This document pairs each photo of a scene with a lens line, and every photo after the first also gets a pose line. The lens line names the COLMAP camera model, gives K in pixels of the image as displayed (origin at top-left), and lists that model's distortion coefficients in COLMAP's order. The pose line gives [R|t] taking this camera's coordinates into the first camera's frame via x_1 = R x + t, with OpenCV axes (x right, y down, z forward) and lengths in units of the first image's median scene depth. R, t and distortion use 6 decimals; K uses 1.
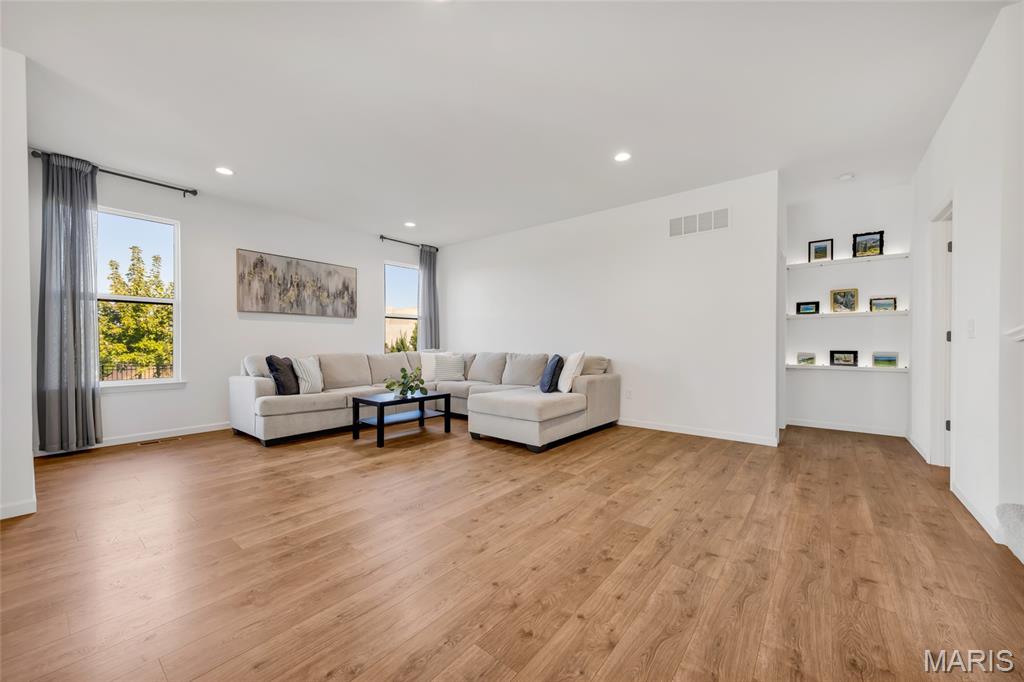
lens RADIAL K [[388.1, 0, 512.0], [0, 388.1, 341.0], [0, 0, 1]] dist [0.001750, 0.000252]
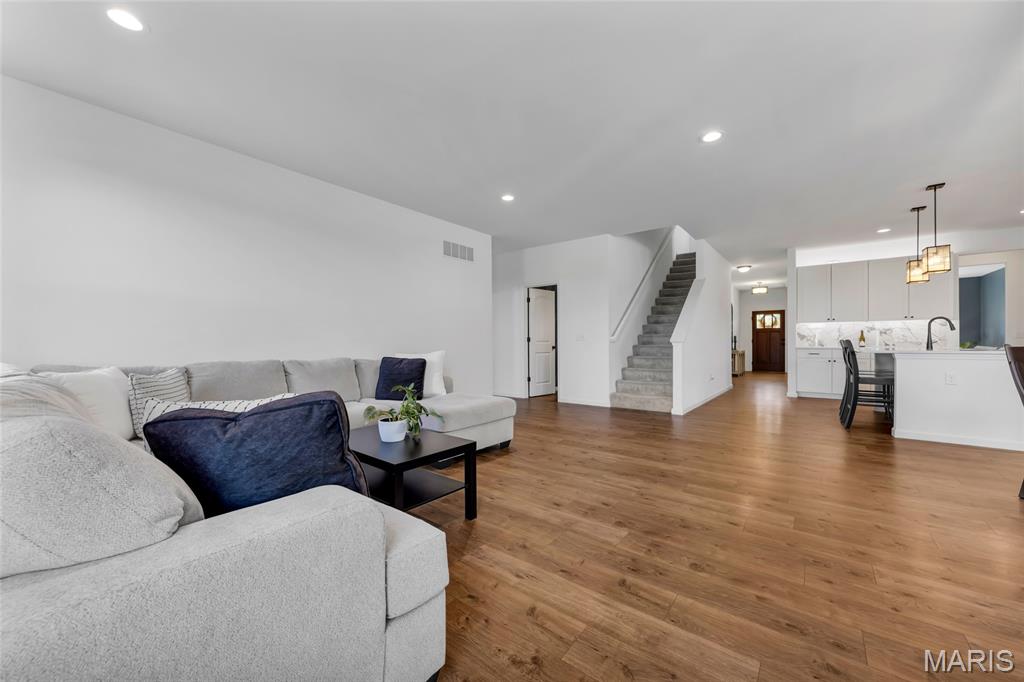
lens RADIAL K [[388.1, 0, 512.0], [0, 388.1, 341.0], [0, 0, 1]] dist [0.001750, 0.000252]
pose [[-0.016325, 0.009803, 0.999819, -1.141541], [0.000823, 0.999952, -0.009791, 0.013383], [-0.999866, 0.000663, -0.016332, 1.157448]]
